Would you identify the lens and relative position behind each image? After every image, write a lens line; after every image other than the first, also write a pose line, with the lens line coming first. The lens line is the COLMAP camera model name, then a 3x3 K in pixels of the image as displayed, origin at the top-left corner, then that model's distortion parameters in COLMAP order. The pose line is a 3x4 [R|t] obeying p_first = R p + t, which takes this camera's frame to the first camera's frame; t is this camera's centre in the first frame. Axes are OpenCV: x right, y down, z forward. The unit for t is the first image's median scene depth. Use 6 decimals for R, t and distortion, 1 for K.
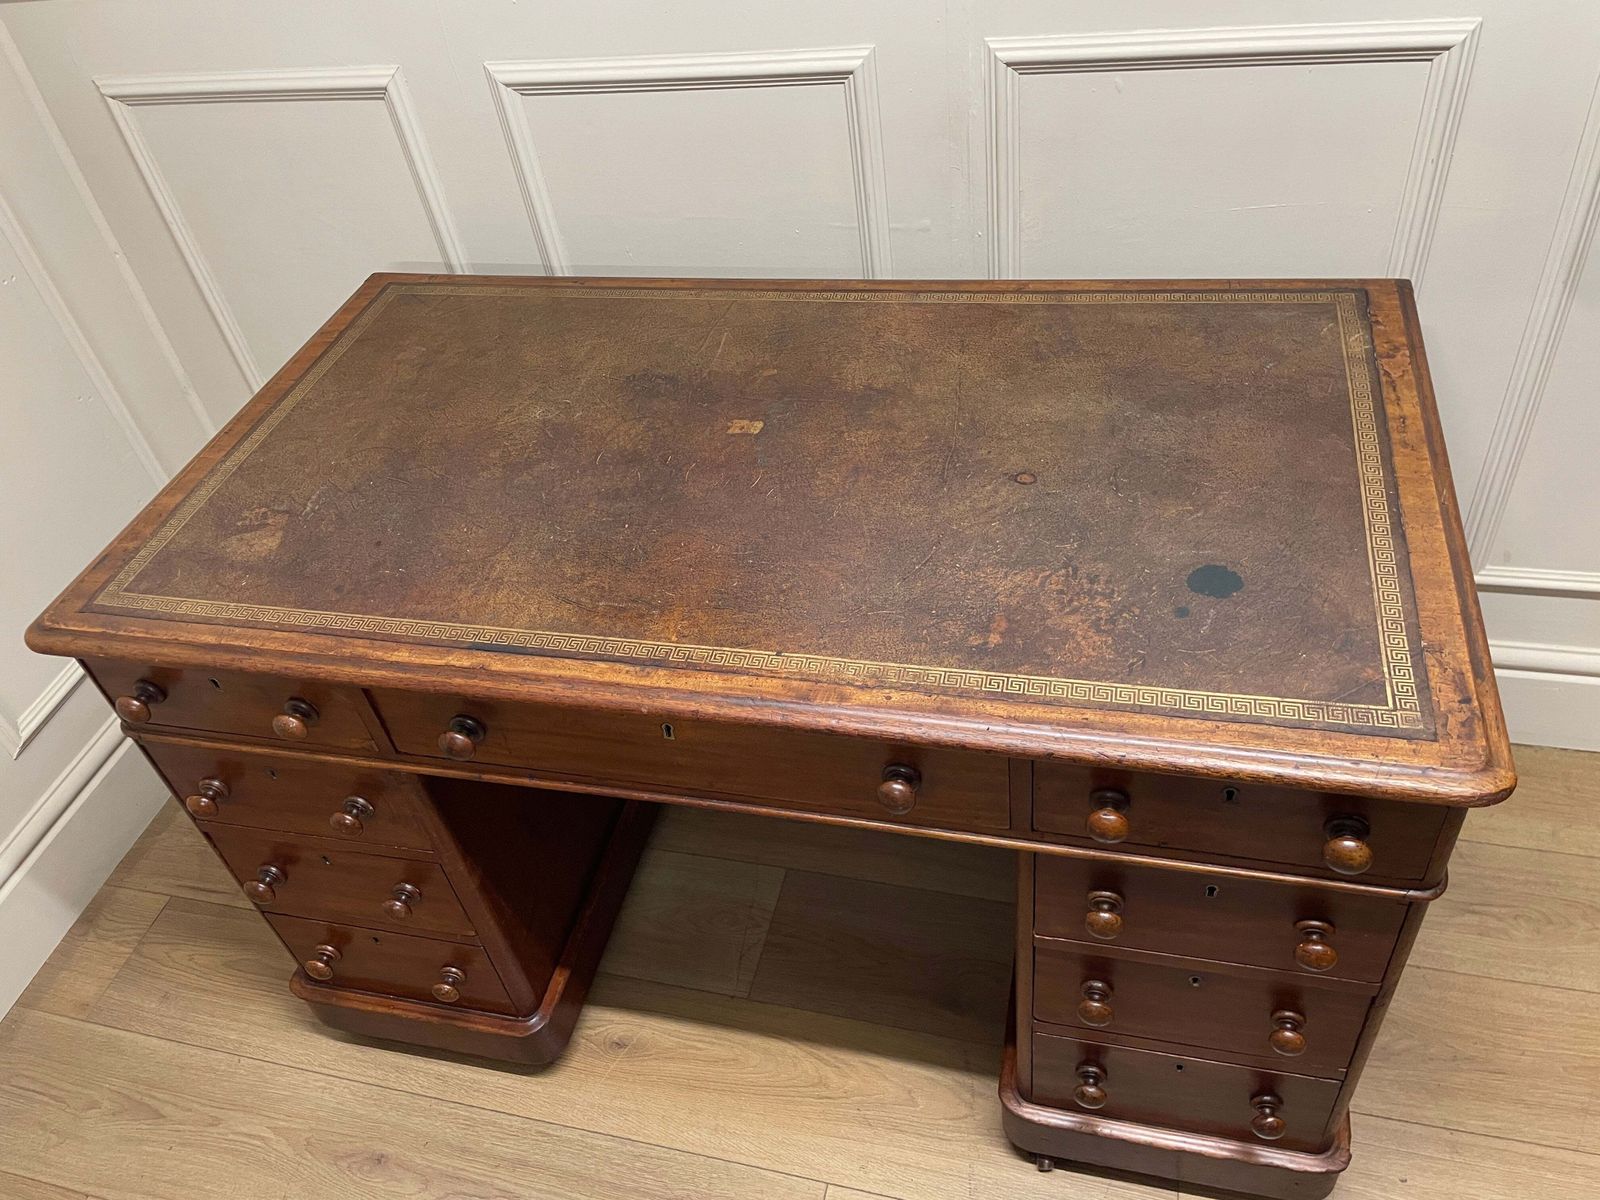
lens RADIAL K [[1210.6, 0, 802.8], [0, 1210.6, 586.5], [0, 0, 1]] dist [0.092599, -0.119991]
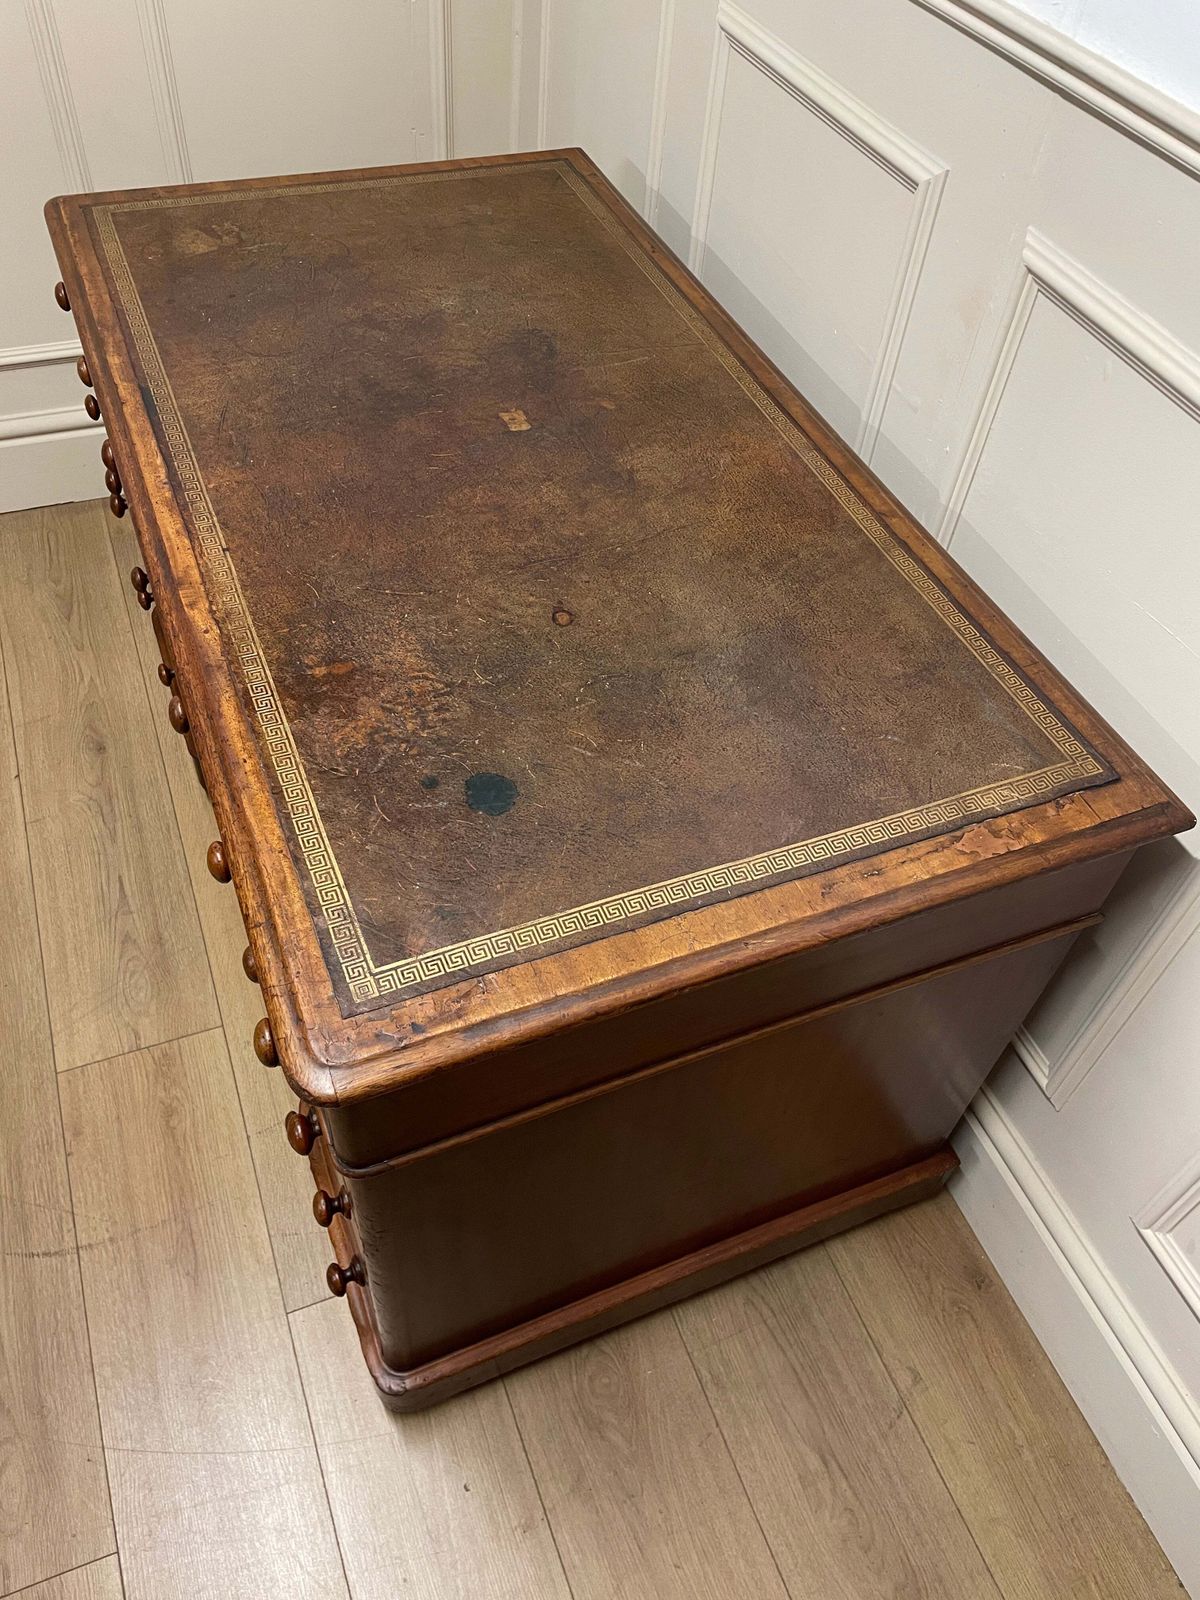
lens RADIAL K [[1210.6, 0, 600.0], [0, 1210.6, 800.0], [0, 0, 1]] dist [0.092599, -0.119991]
pose [[0.577105, 0.712802, -0.398576, 0.633373], [-0.647342, 0.696815, 0.308865, -0.281201], [0.497893, 0.079768, 0.863562, 0.224143]]
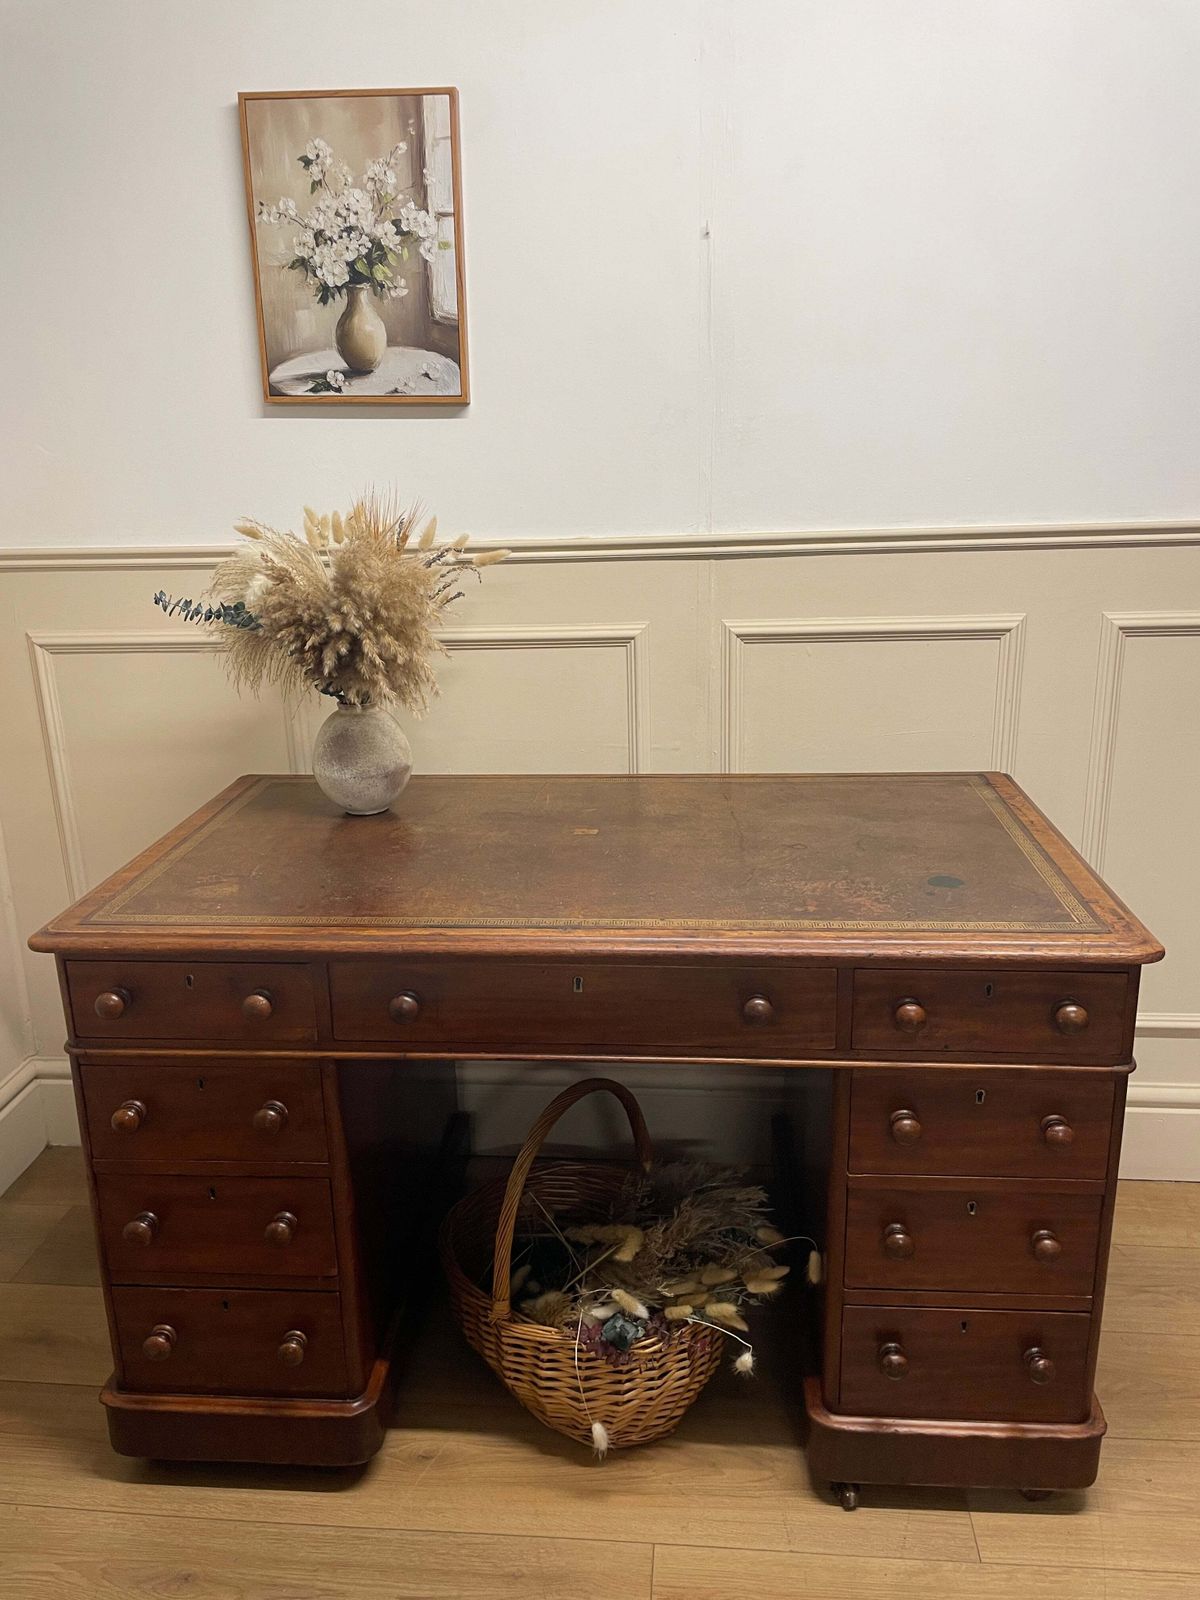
lens RADIAL K [[1208.8, 0, 603.3], [0, 1208.8, 793.7], [0, 0, 1]] dist [0.103415, -0.133515]
pose [[0.981398, 0.047204, 0.186091, -0.299083], [0.040468, 0.896659, -0.440868, 0.455399], [-0.187671, 0.440197, 0.878069, -0.230074]]
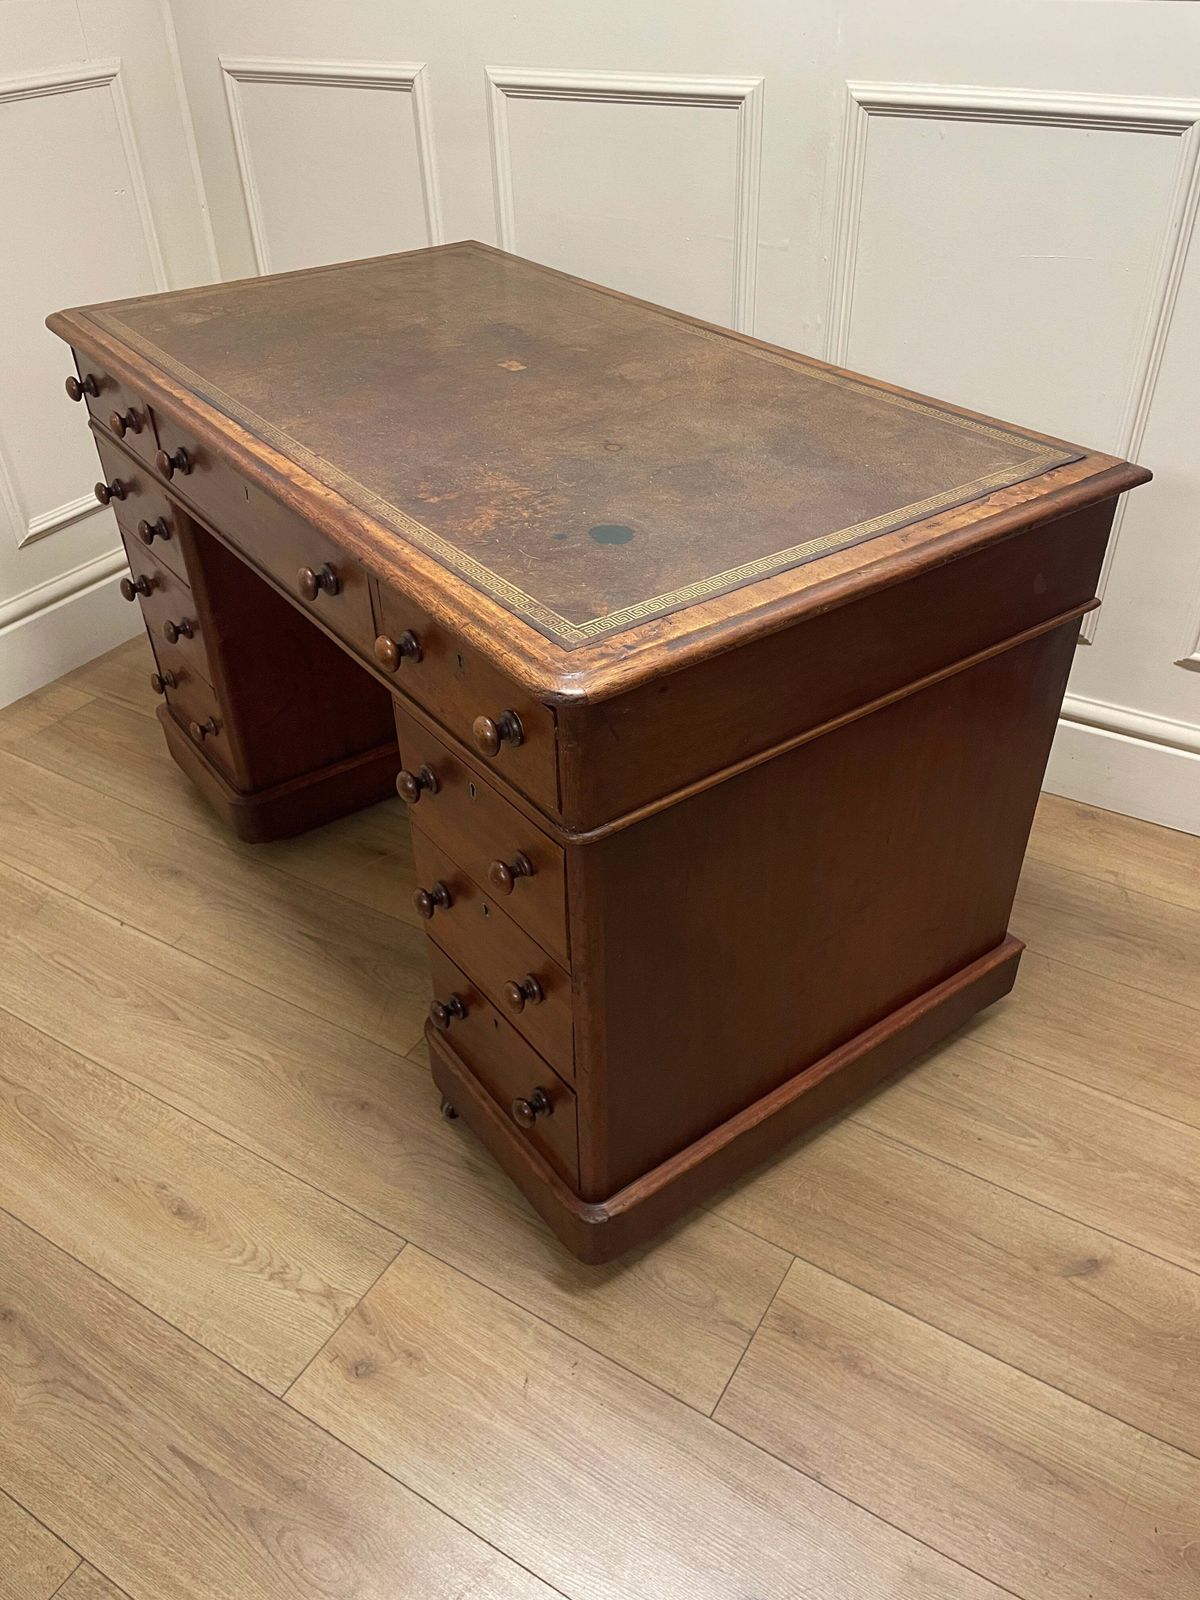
lens RADIAL K [[1206.9, 0, 613.5], [0, 1206.9, 824.9], [0, 0, 1]] dist [0.079470, -0.135306]
pose [[0.761107, 0.476796, -0.439752, 0.791025], [-0.492783, 0.865897, 0.085948, 0.106642], [0.421760, 0.151287, 0.893997, 0.069184]]
